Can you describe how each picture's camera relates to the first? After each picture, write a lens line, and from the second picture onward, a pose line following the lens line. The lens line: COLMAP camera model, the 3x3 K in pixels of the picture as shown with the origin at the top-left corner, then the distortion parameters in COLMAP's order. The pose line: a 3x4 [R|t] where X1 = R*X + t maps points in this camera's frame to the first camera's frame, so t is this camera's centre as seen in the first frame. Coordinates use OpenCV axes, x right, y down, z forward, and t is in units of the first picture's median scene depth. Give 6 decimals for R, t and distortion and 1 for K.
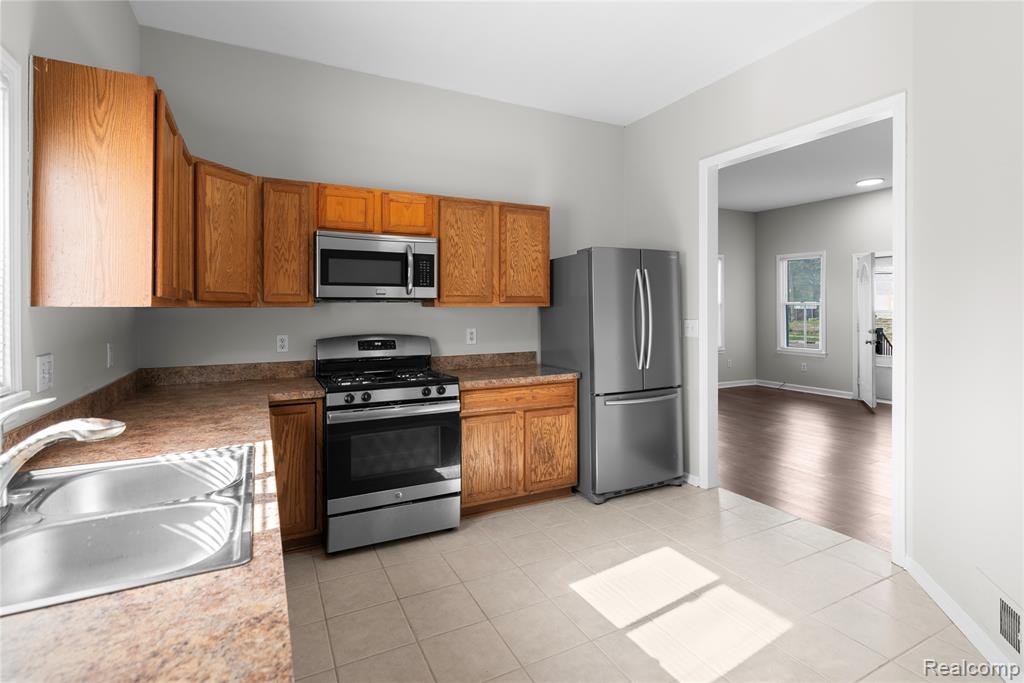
lens RADIAL K [[486.1, 0, 515.0], [0, 486.1, 308.7], [0, 0, 1]] dist [0.017506, -0.000405]
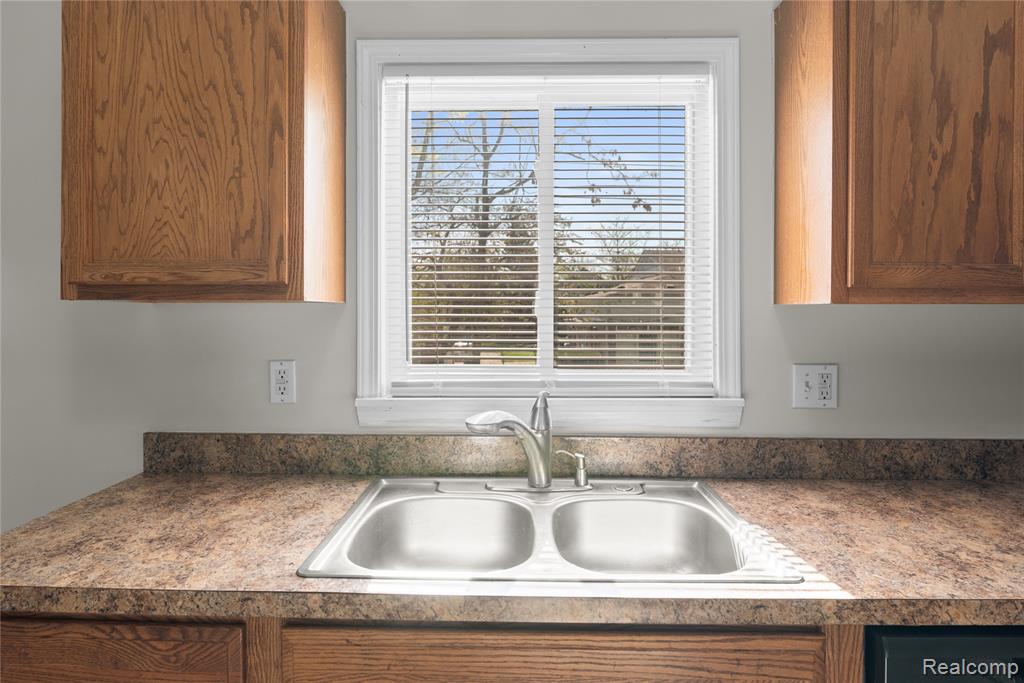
lens RADIAL K [[596.3, 0, 511.4], [0, 596.3, 315.1], [0, 0, 1]] dist [-0.008295, -0.000550]
pose [[-0.479302, 0.011640, -0.877573, 0.067055], [-0.000990, 0.999904, 0.013803, 0.000189], [0.877649, 0.007485, -0.479245, 0.499058]]
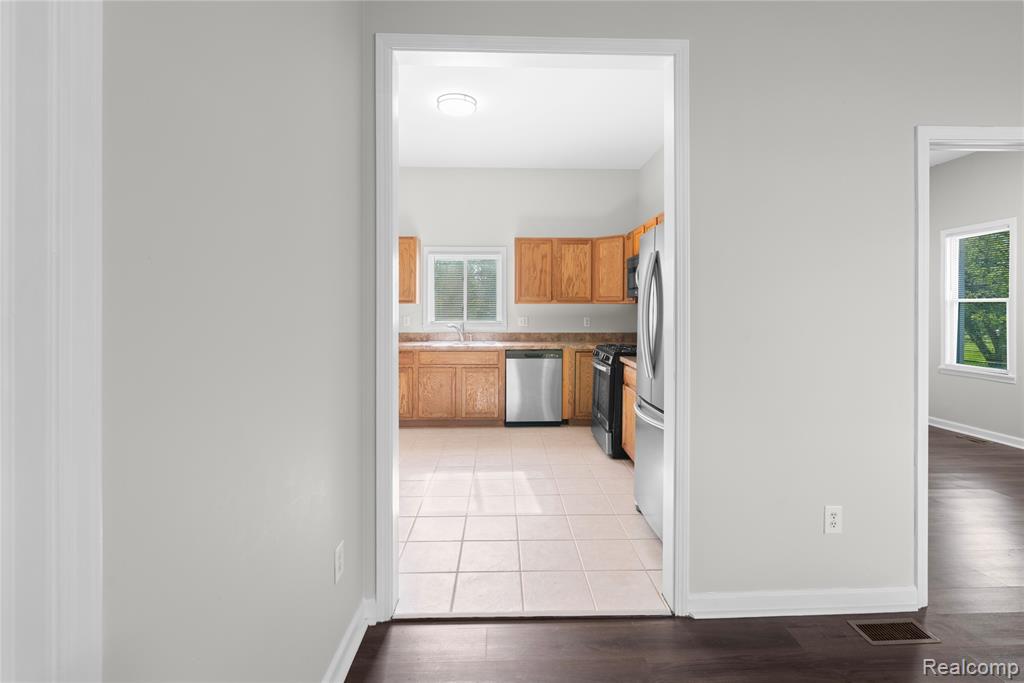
lens RADIAL K [[461.3, 0, 526.2], [0, 461.3, 314.6], [0, 0, 1]] dist [-0.000401, -0.000119]
pose [[-0.403382, 0.008632, -0.914991, 1.089983], [0.000649, 0.999958, 0.009147, 0.021010], [0.915031, 0.003096, -0.403371, 1.181795]]
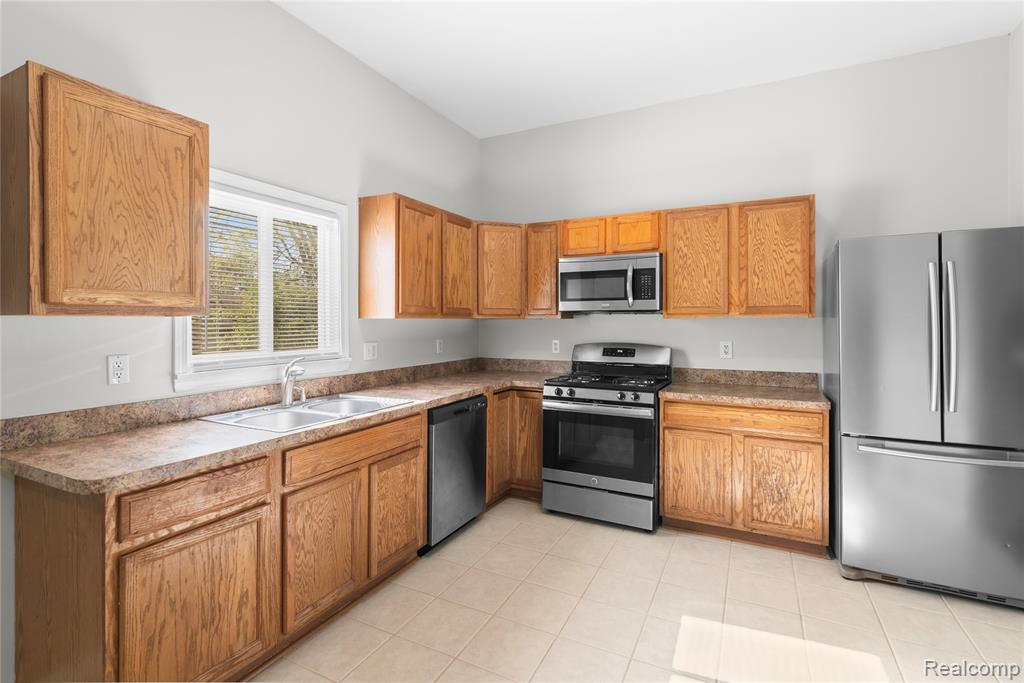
lens RADIAL K [[486.1, 0, 522.7], [0, 486.1, 324.1], [0, 0, 1]] dist [0.017506, -0.000405]
pose [[0.602454, 0.009595, -0.798096, 0.492188], [-0.002946, 0.999948, 0.009798, -0.000992], [0.798148, -0.003551, 0.602451, 0.143659]]
